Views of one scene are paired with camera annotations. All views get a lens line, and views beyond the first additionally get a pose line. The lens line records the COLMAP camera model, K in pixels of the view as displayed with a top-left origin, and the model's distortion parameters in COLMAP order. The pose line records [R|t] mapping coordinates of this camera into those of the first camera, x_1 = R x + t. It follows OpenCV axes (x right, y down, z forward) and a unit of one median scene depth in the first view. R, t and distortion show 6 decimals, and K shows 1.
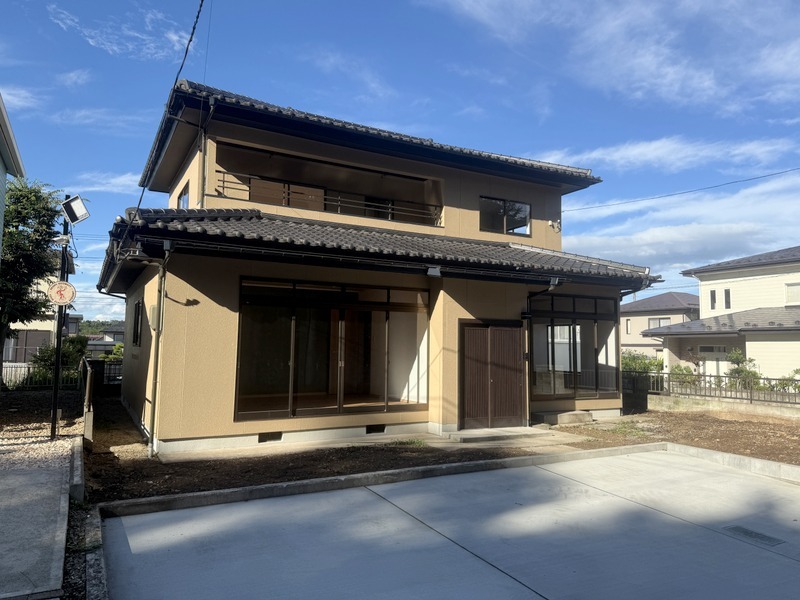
lens RADIAL K [[579.8, 0, 422.3], [0, 579.8, 293.4], [0, 0, 1]] dist [0.017796, -0.029417]
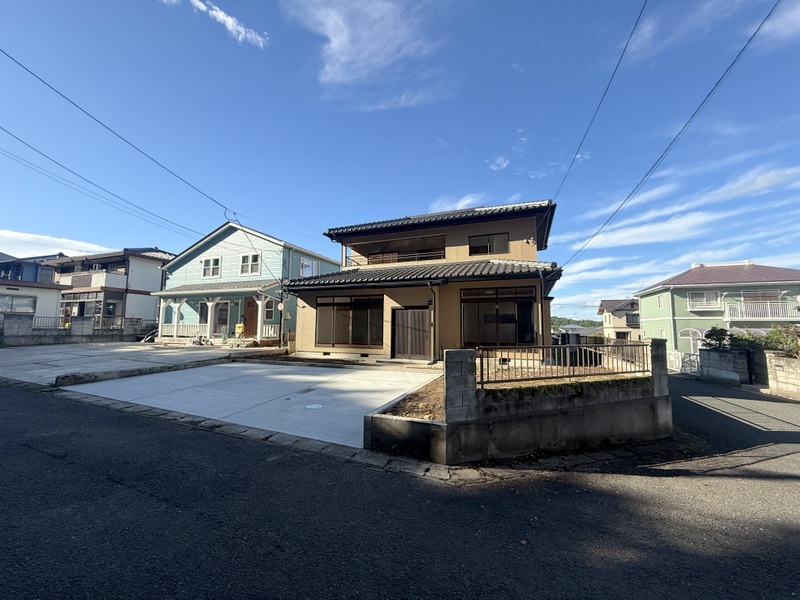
lens RADIAL K [[321.6, 0, 407.7], [0, 321.6, 300.9], [0, 0, 1]] dist [-0.002006, -0.000178]
pose [[0.610627, -0.077152, -0.788151, 0.962784], [0.073069, 0.996486, -0.040935, 0.070880], [0.788540, -0.032593, 0.614119, 0.304175]]
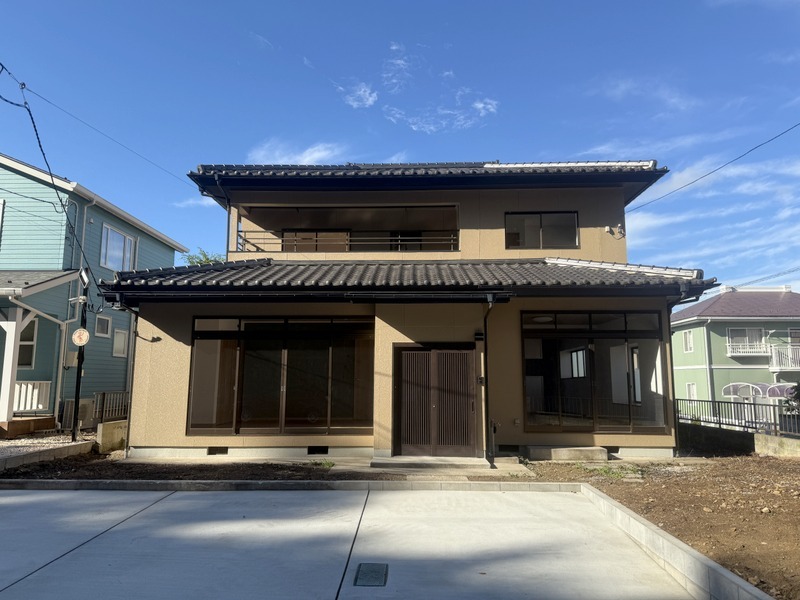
lens RADIAL K [[579.8, 0, 413.8], [0, 579.8, 297.9], [0, 0, 1]] dist [0.017796, -0.029417]
pose [[0.849786, -0.088368, -0.519668, 0.578366], [0.057750, 0.995521, -0.074849, 0.040552], [0.523955, 0.033595, 0.851083, 0.157984]]
